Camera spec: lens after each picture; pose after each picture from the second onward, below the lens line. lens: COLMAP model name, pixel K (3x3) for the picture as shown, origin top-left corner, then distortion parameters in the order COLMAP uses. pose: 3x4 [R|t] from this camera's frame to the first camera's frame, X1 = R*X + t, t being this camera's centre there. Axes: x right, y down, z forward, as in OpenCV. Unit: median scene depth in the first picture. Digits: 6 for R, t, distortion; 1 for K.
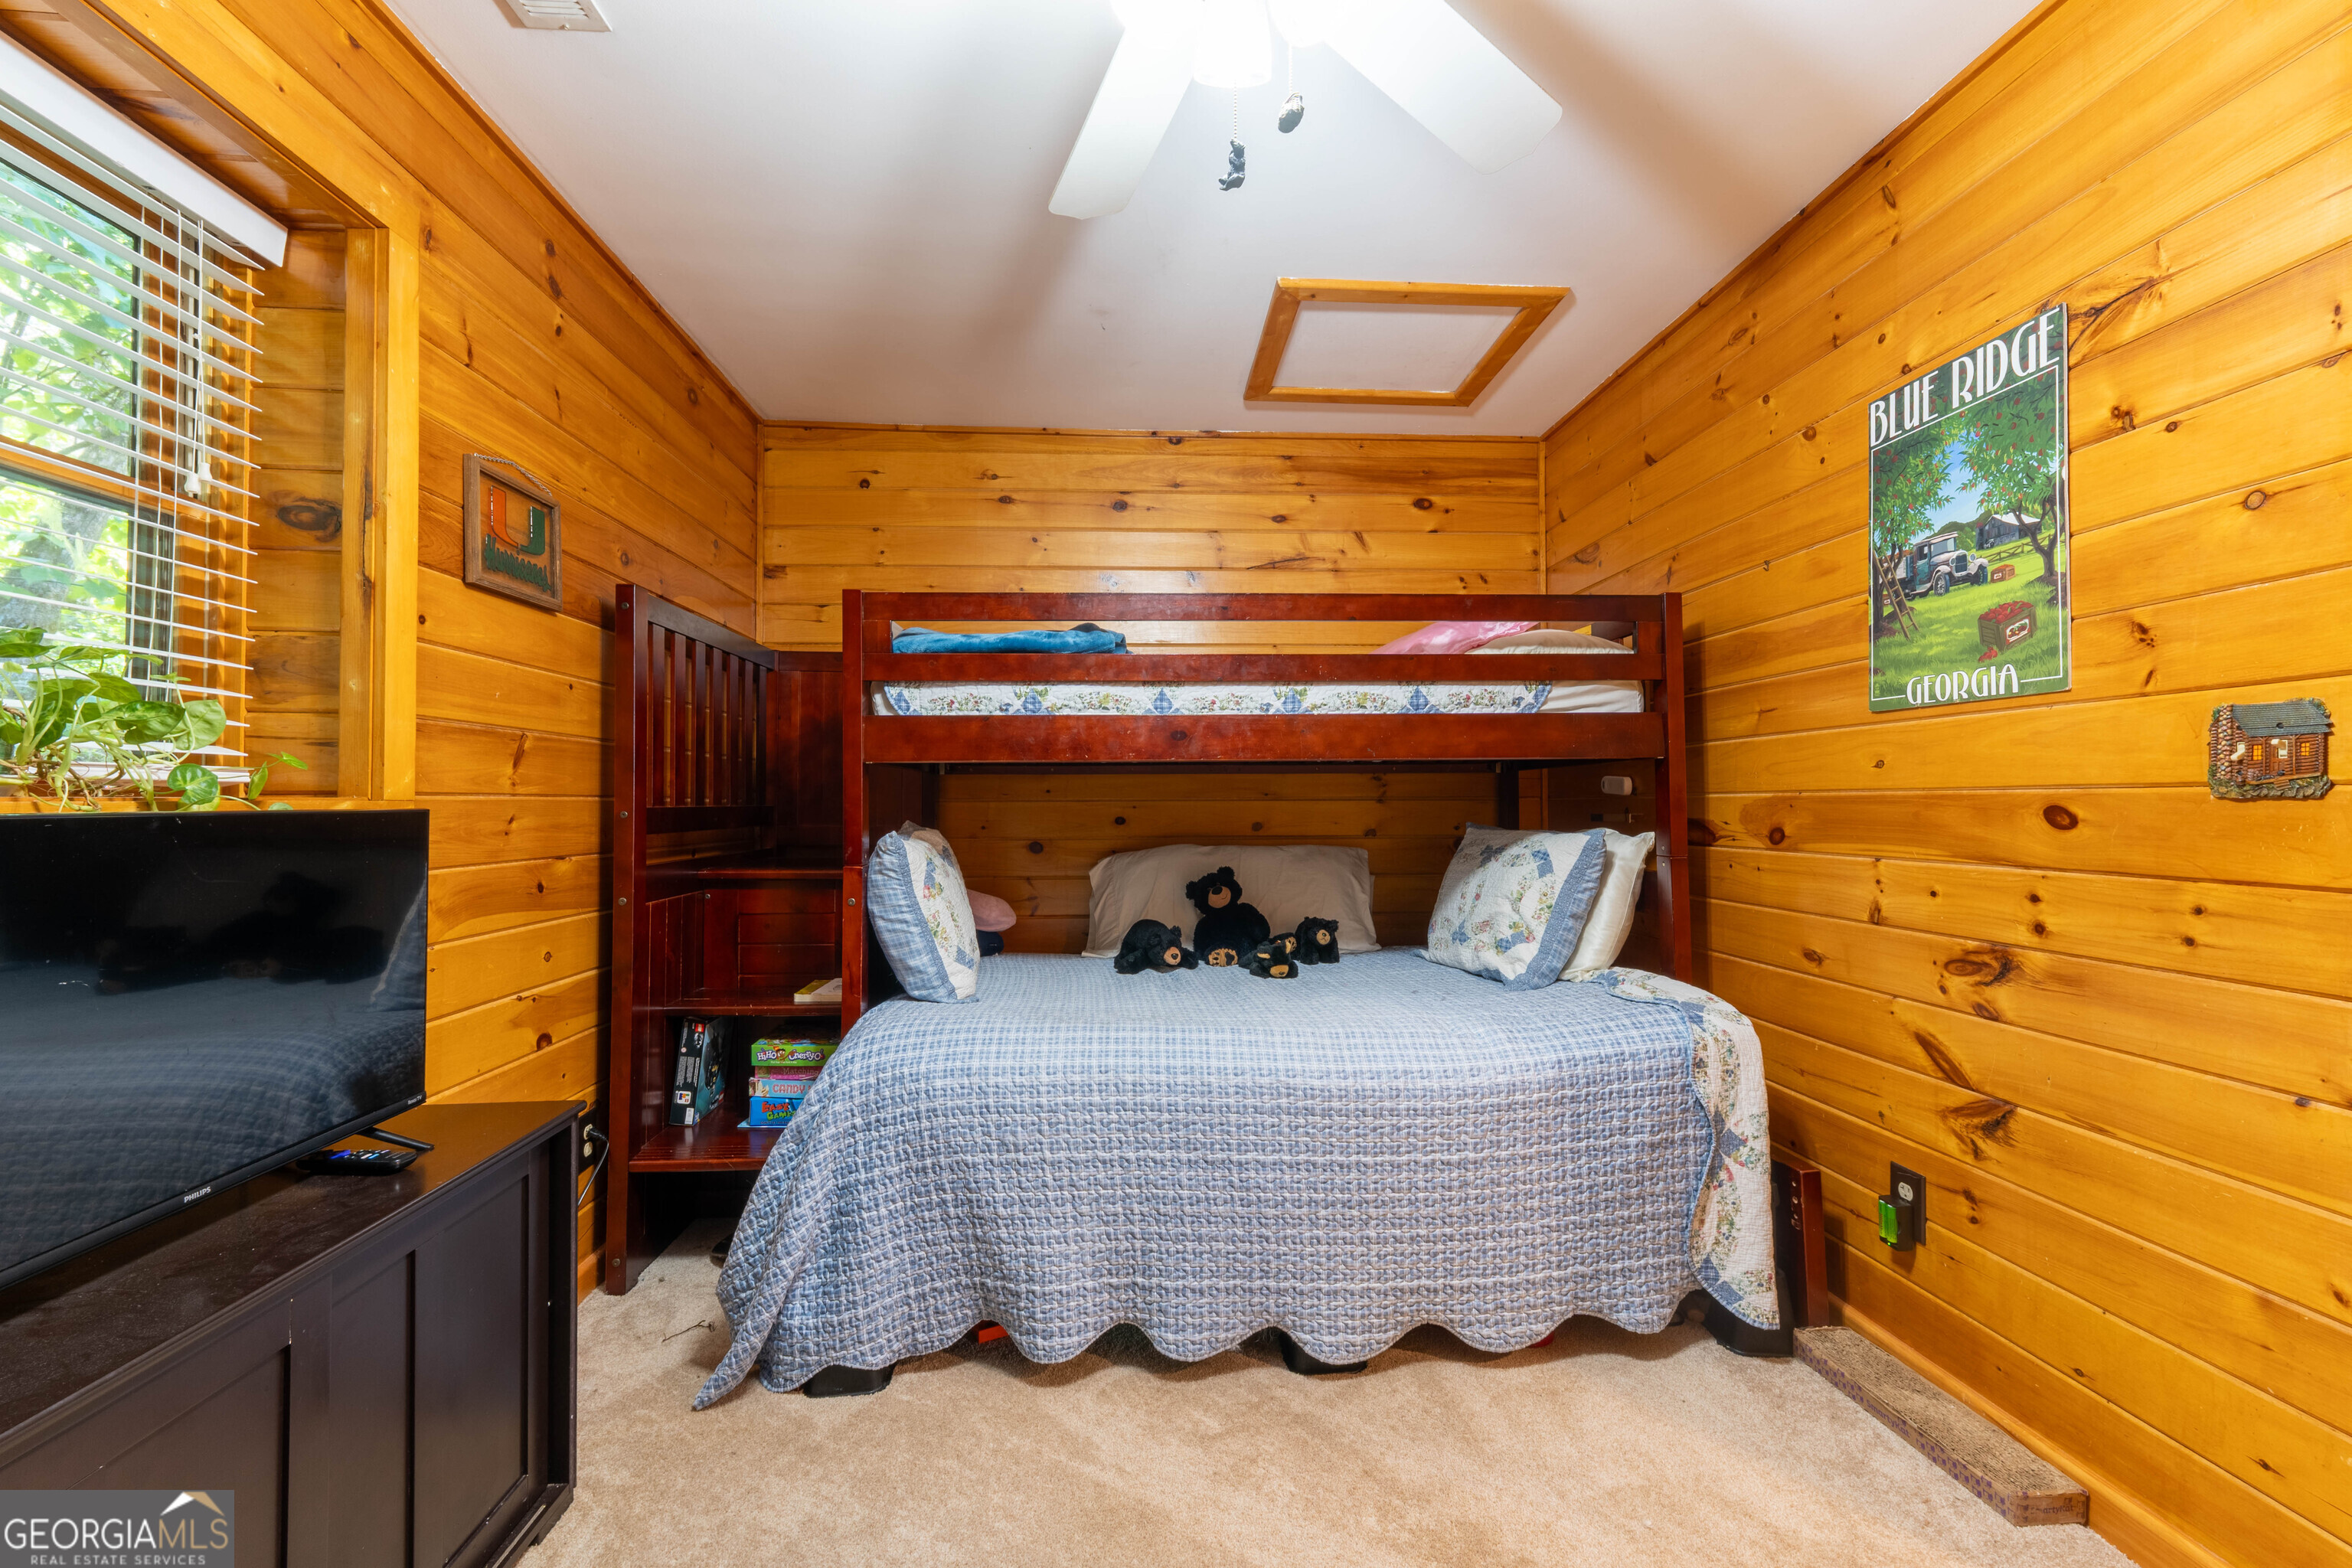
lens RADIAL K [[990.0, 0, 1173.8], [0, 990.0, 782.1], [0, 0, 1]] dist [0.005530, 0.001408]
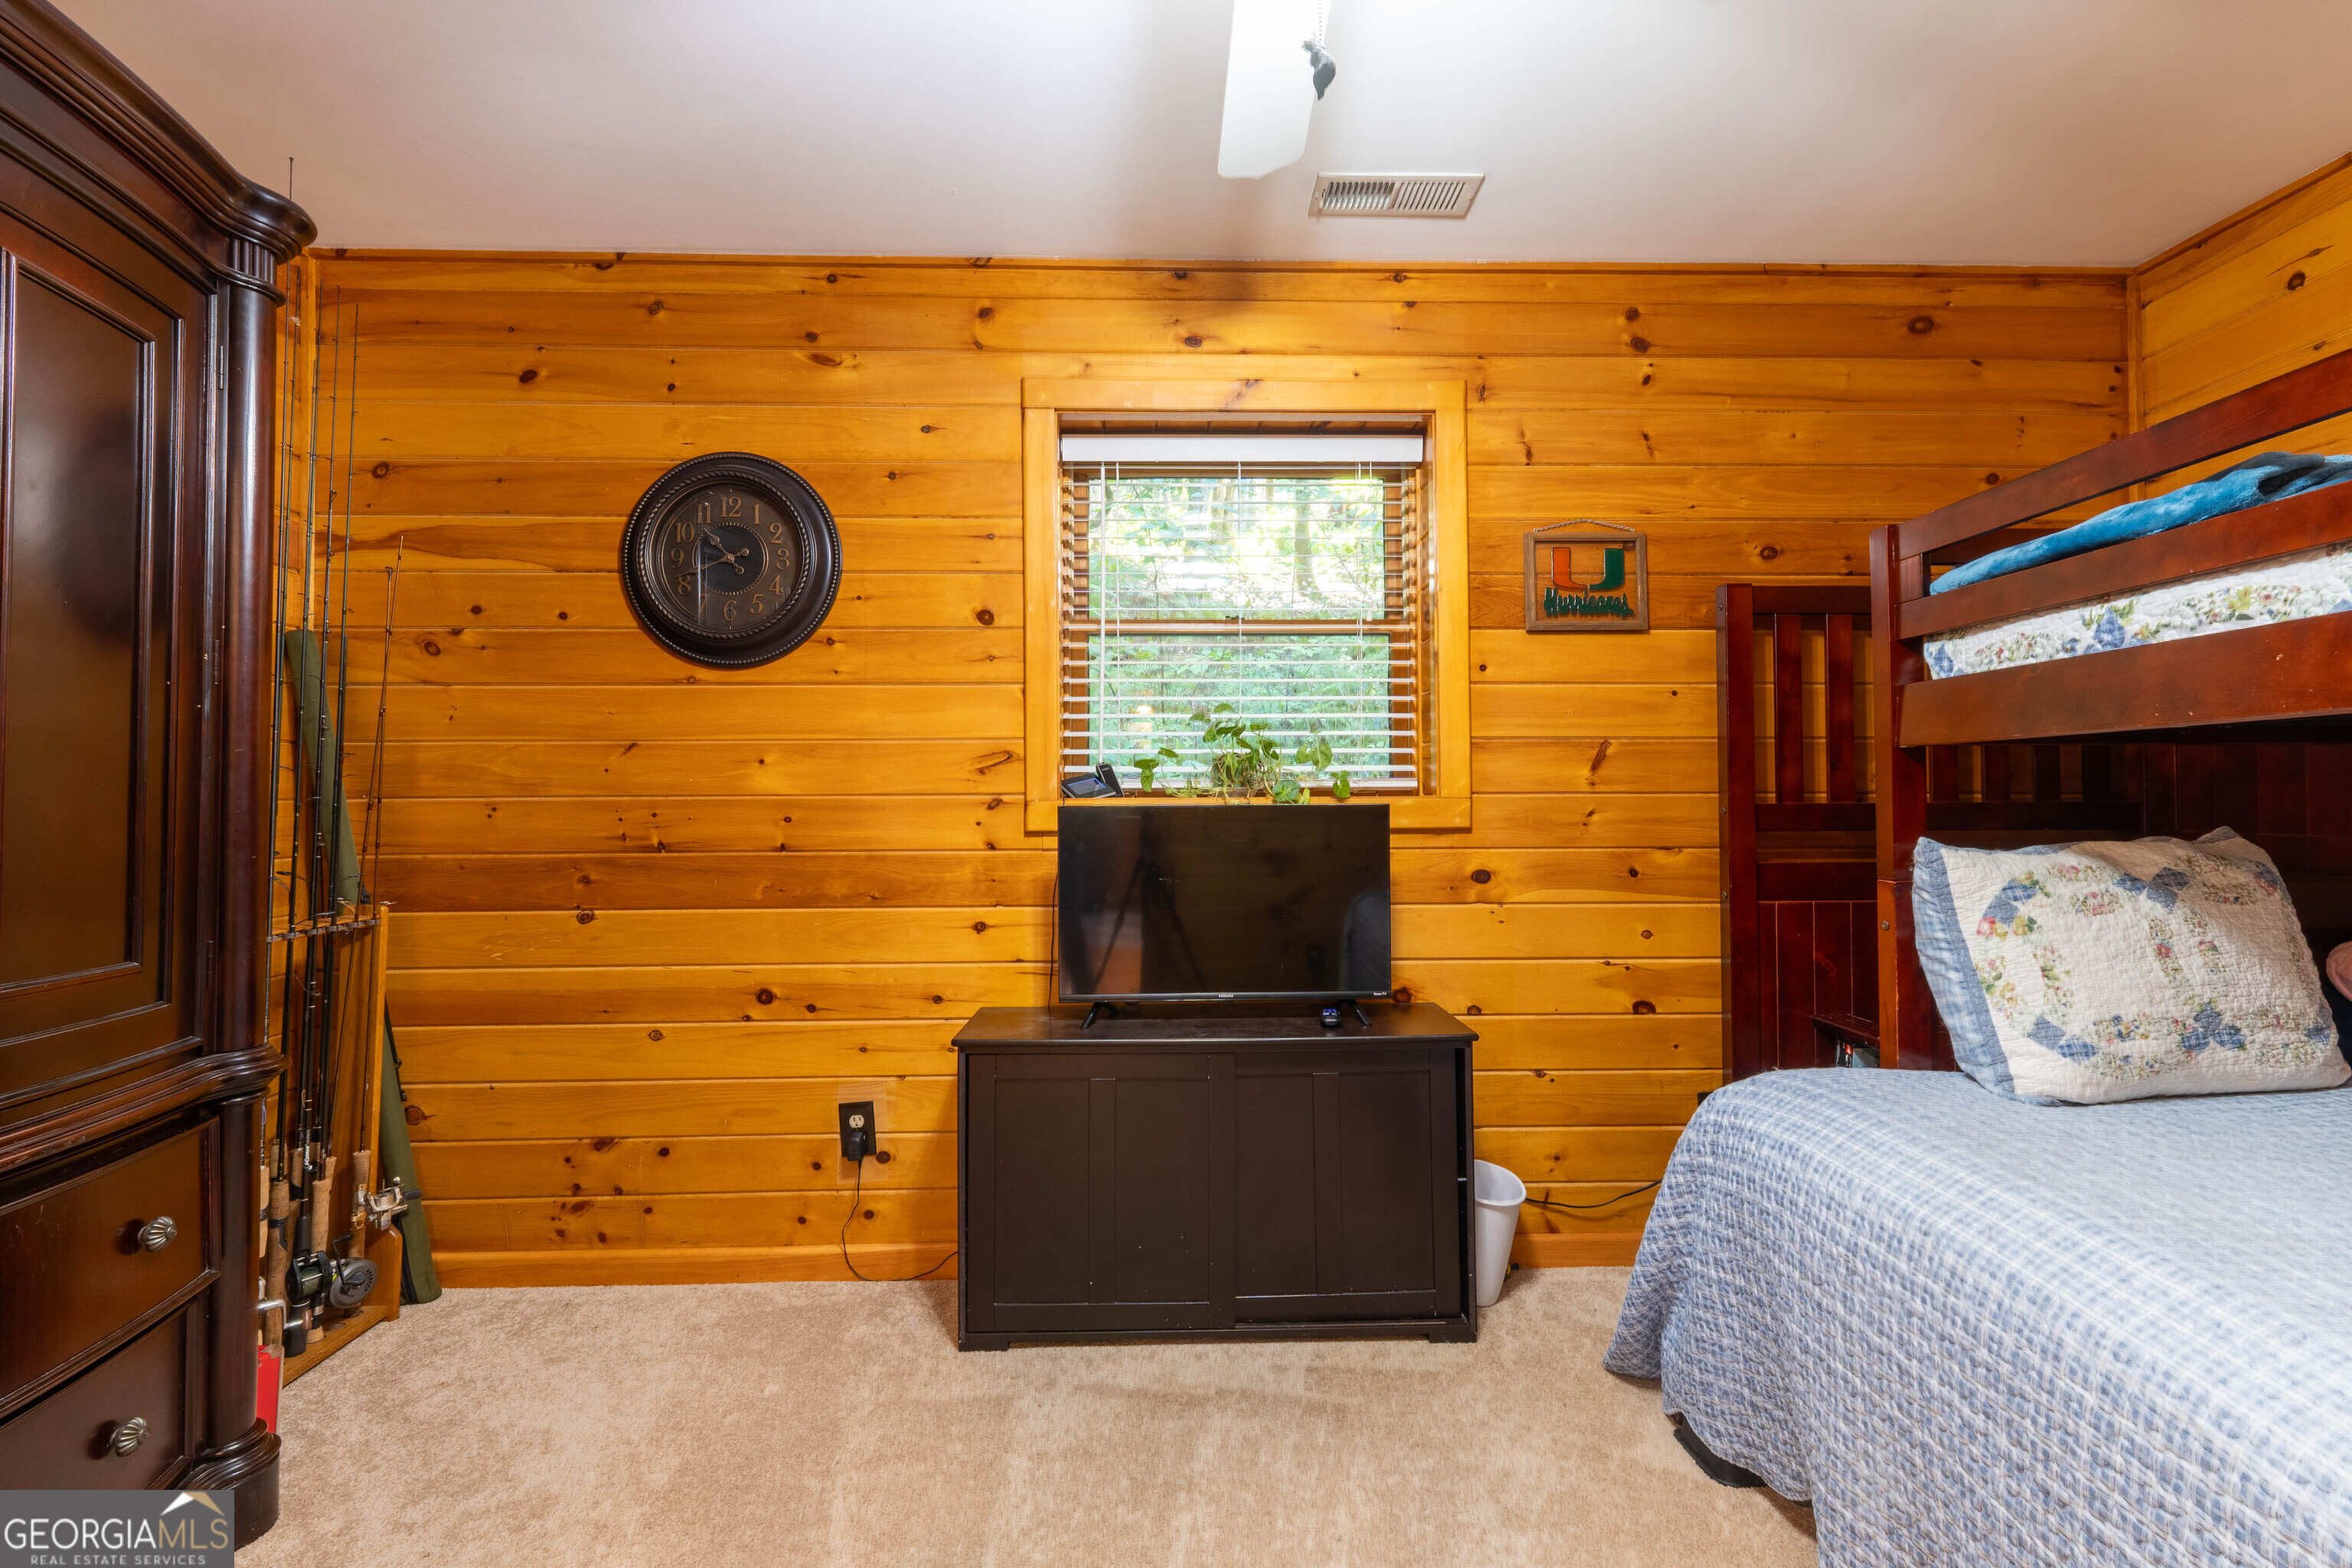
lens RADIAL K [[990.0, 0, 1185.2], [0, 990.0, 783.9], [0, 0, 1]] dist [0.005530, 0.001408]
pose [[-0.038423, -0.015826, -0.999136, 0.529849], [0.021603, 0.999628, -0.016664, 0.010948], [0.999028, -0.022225, -0.038066, 0.522310]]
